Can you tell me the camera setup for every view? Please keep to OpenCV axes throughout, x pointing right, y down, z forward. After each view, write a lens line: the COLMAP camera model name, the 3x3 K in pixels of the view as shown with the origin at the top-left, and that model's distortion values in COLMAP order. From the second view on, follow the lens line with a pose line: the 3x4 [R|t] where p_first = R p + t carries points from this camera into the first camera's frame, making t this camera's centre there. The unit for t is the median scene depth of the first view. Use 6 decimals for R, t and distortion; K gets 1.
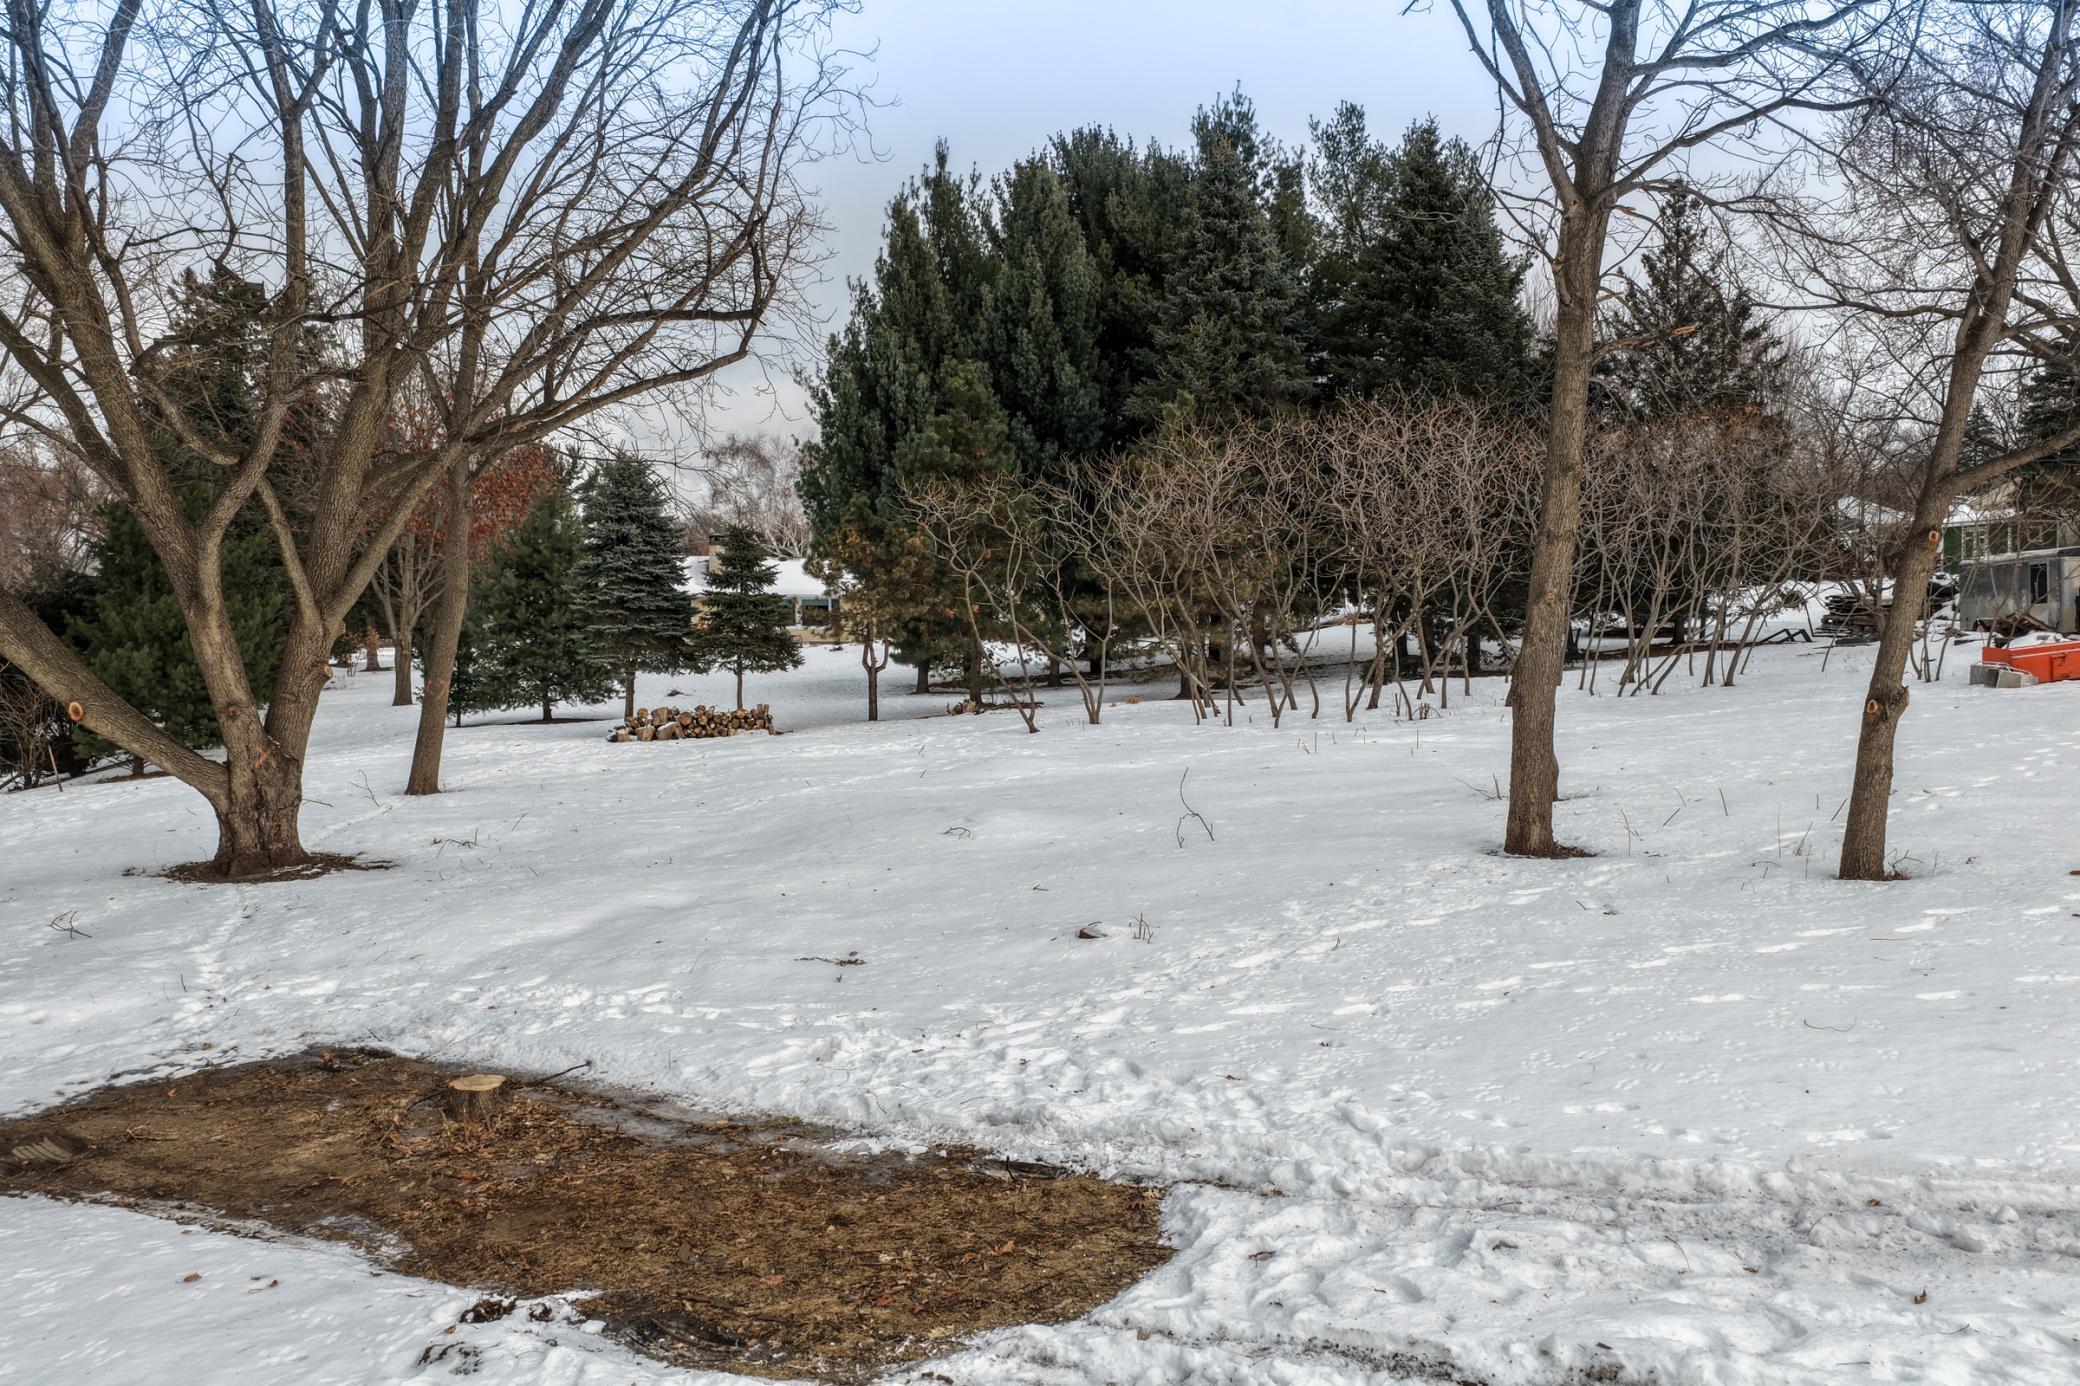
lens RADIAL K [[1716.8, 0, 1035.0], [0, 1716.8, 698.3], [0, 0, 1]] dist [-0.011490, 0.039944]
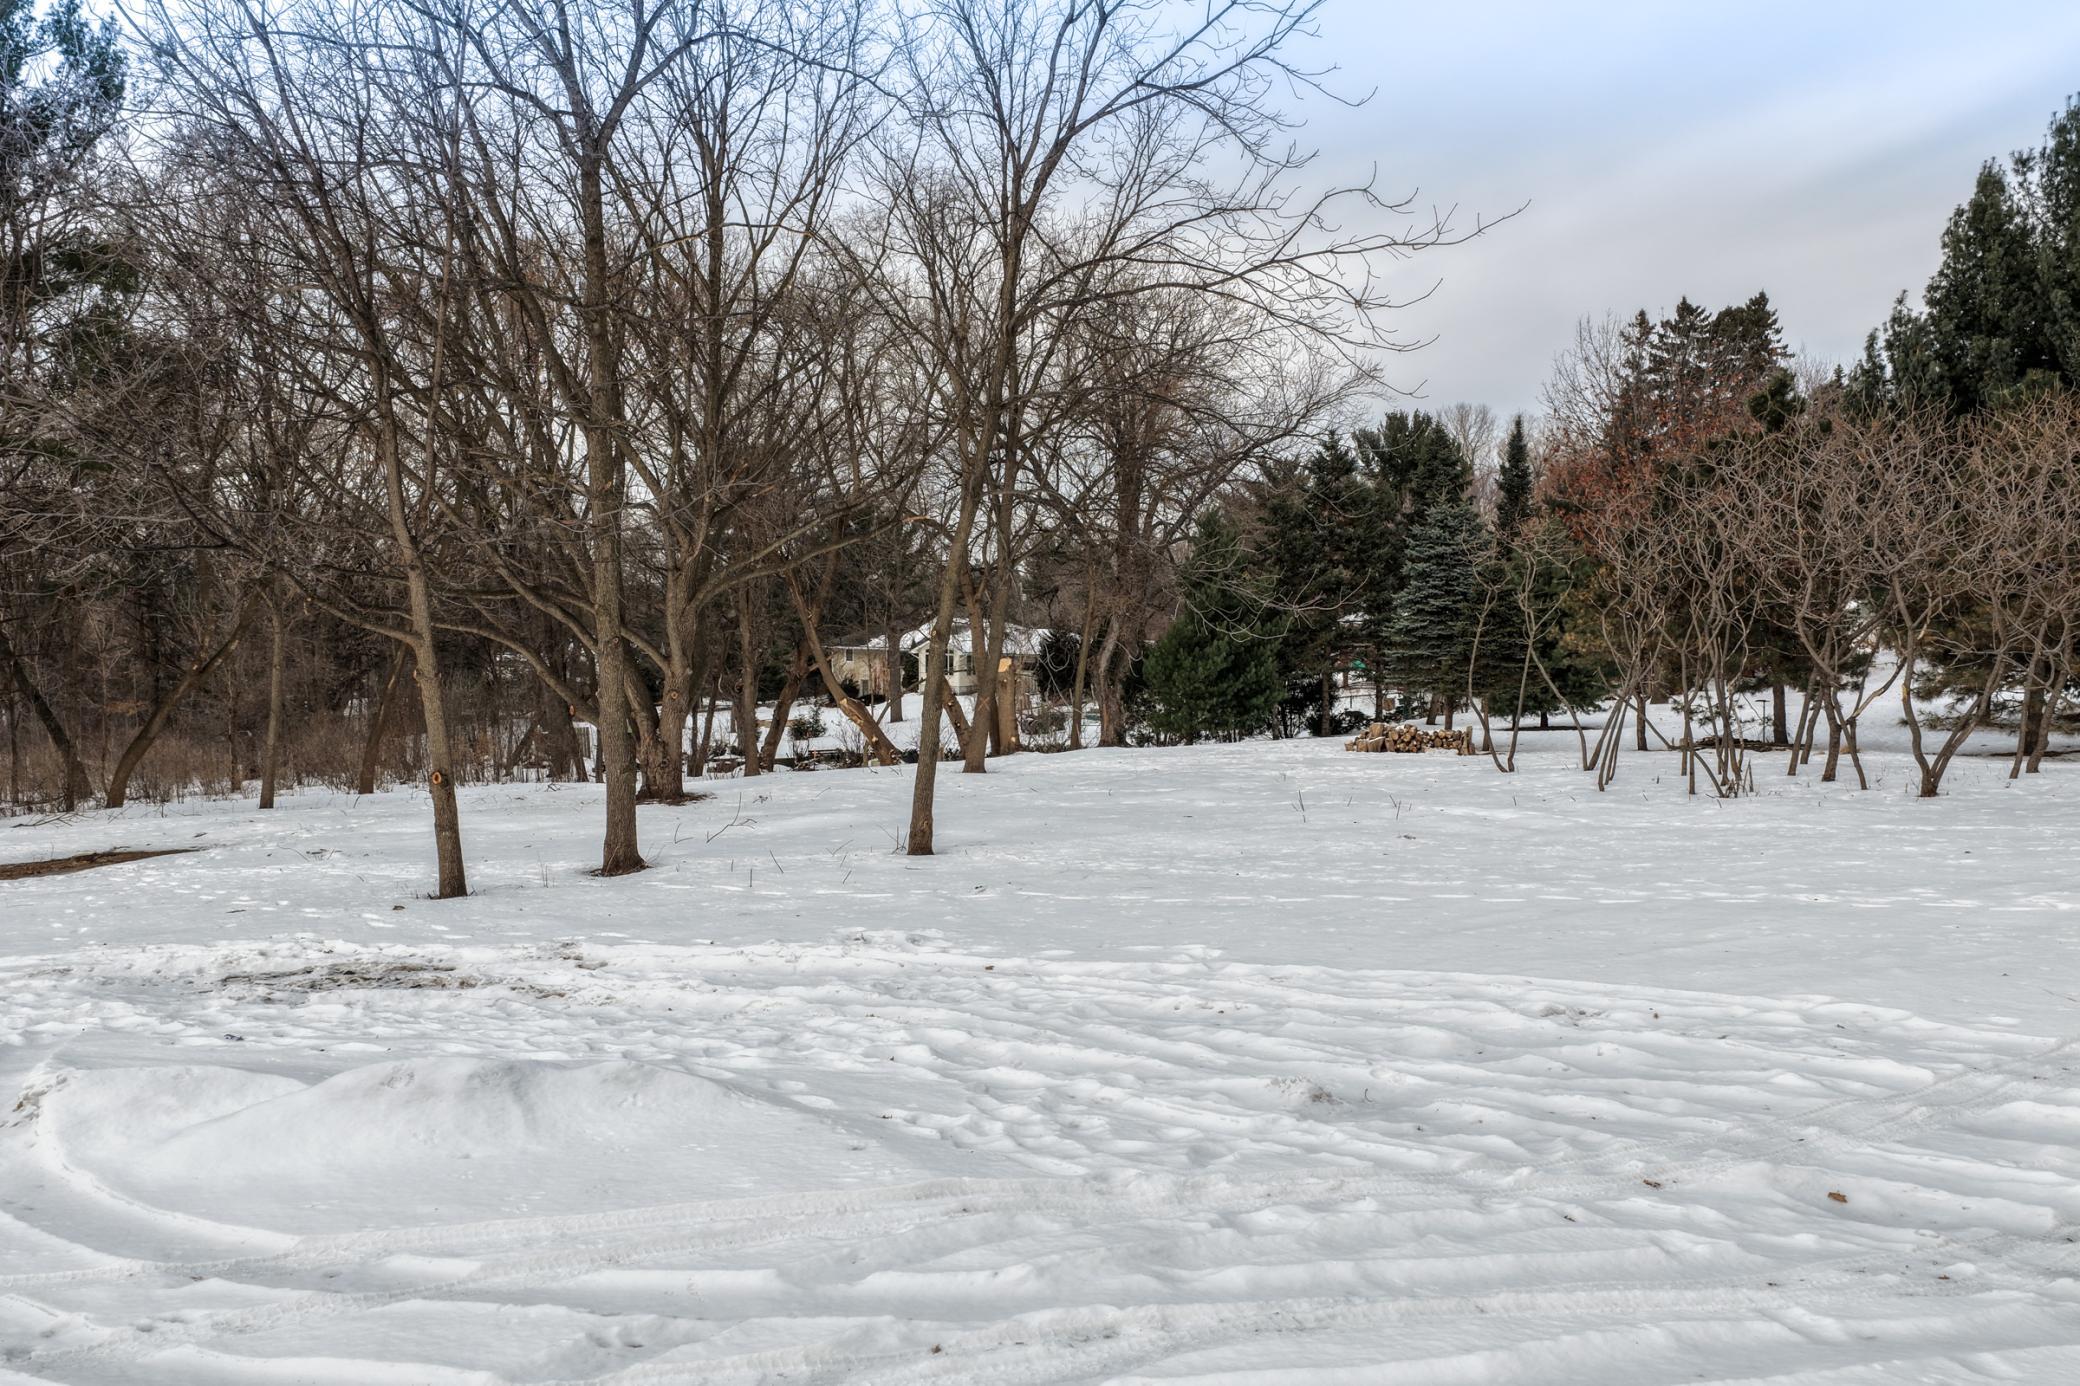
lens RADIAL K [[1716.8, 0, 1048.0], [0, 1716.8, 695.1], [0, 0, 1]] dist [-0.011490, 0.039944]
pose [[0.443810, 0.050370, -0.894704, 0.643585], [-0.033719, 0.998651, 0.039495, -0.046684], [0.895486, 0.012640, 0.444910, 0.246949]]
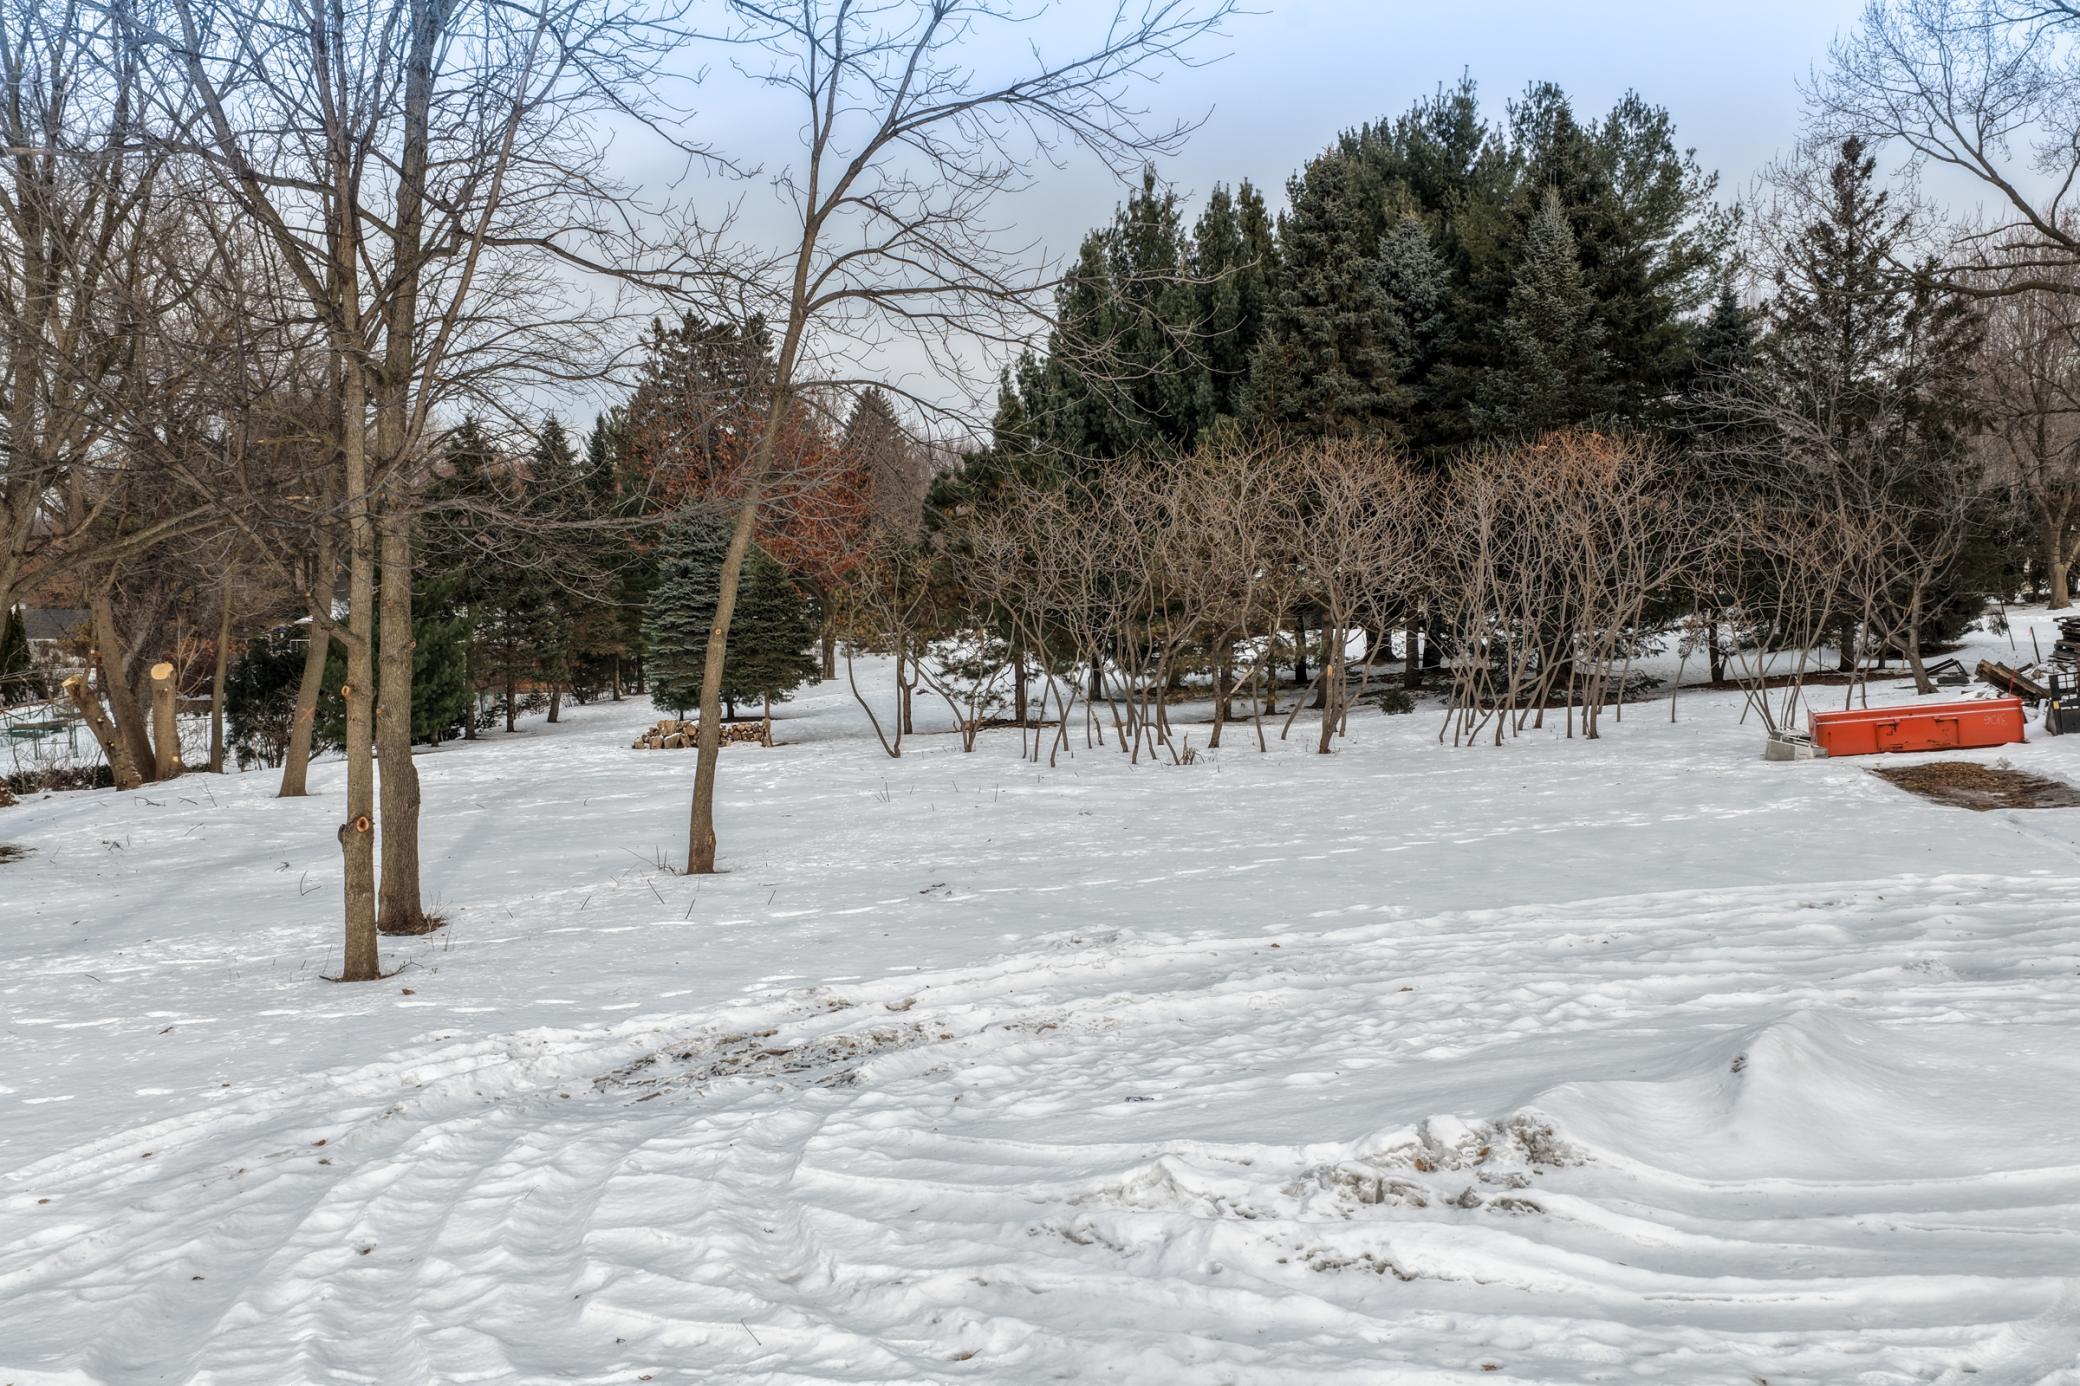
lens RADIAL K [[1716.8, 0, 1042.3], [0, 1716.8, 699.9], [0, 0, 1]] dist [-0.011490, 0.039944]
pose [[0.911111, 0.028263, -0.411192, 0.432918], [-0.019349, 0.999479, 0.025826, -0.038314], [0.411708, -0.015575, 0.911183, 0.039454]]
